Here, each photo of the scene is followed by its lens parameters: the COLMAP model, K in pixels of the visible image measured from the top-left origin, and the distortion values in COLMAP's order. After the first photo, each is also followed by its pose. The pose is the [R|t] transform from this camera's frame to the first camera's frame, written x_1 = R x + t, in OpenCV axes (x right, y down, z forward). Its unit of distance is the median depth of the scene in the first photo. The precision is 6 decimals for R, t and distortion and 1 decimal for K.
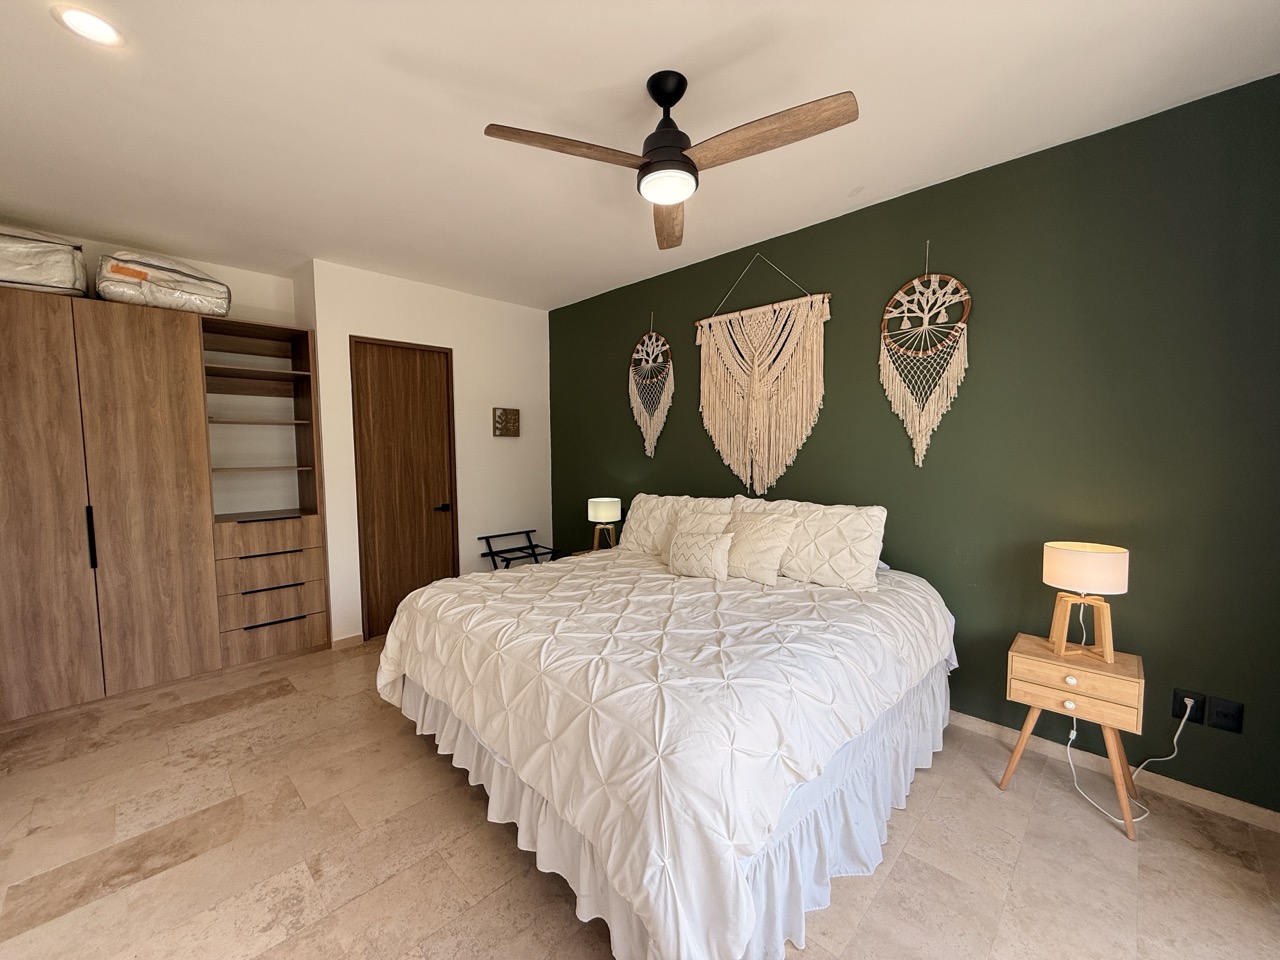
lens RADIAL K [[509.5, 0, 636.4], [0, 509.5, 482.6], [0, 0, 1]] dist [-0.002210, 0.000171]
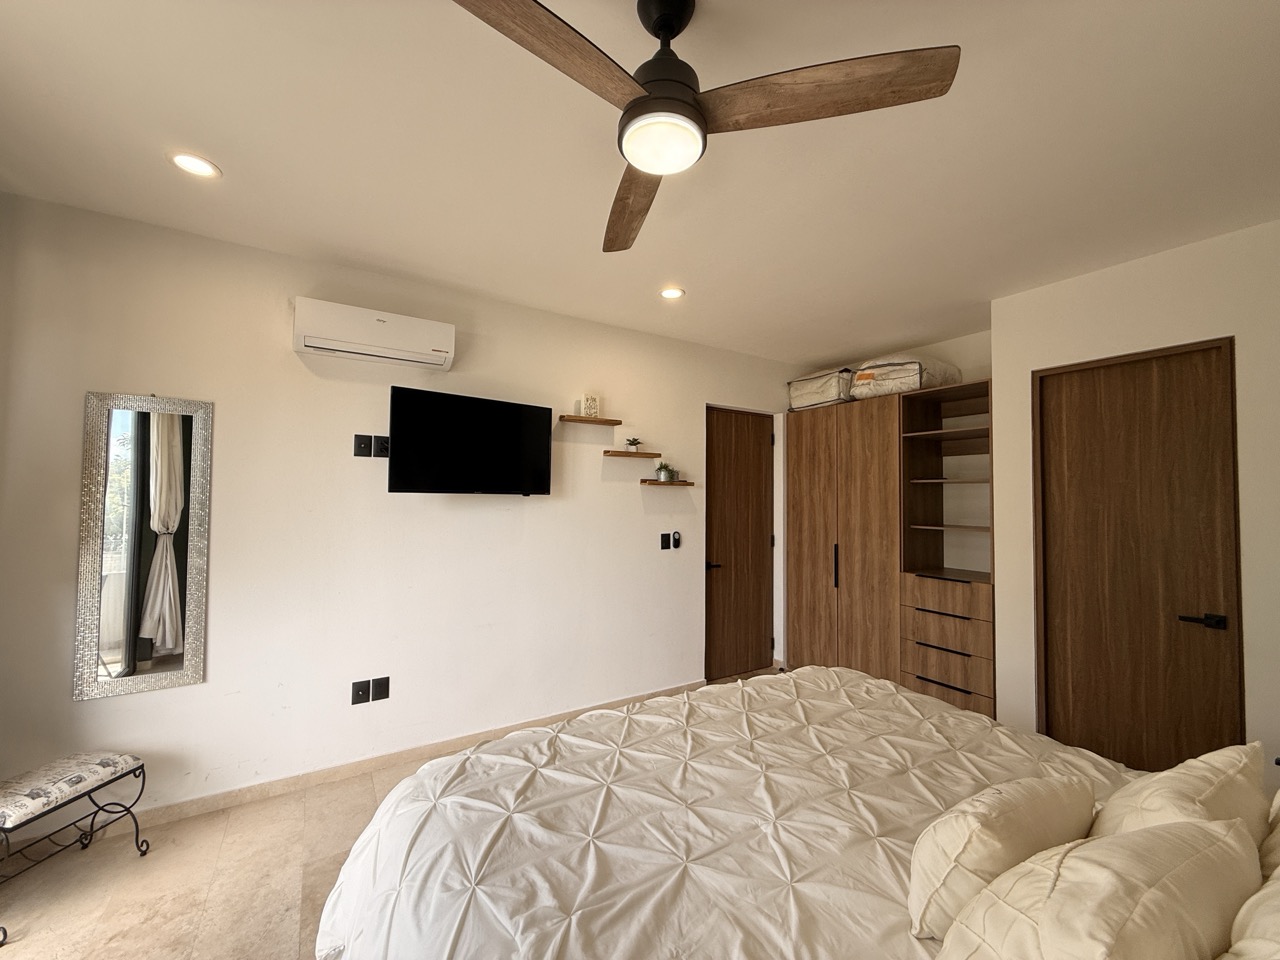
lens RADIAL K [[509.5, 0, 636.4], [0, 509.5, 482.6], [0, 0, 1]] dist [-0.002210, 0.000171]
pose [[-0.234116, -0.022560, -0.971947, 0.434715], [-0.075479, 0.997135, -0.004964, -0.071360], [0.969274, 0.072200, -0.235148, 0.693579]]
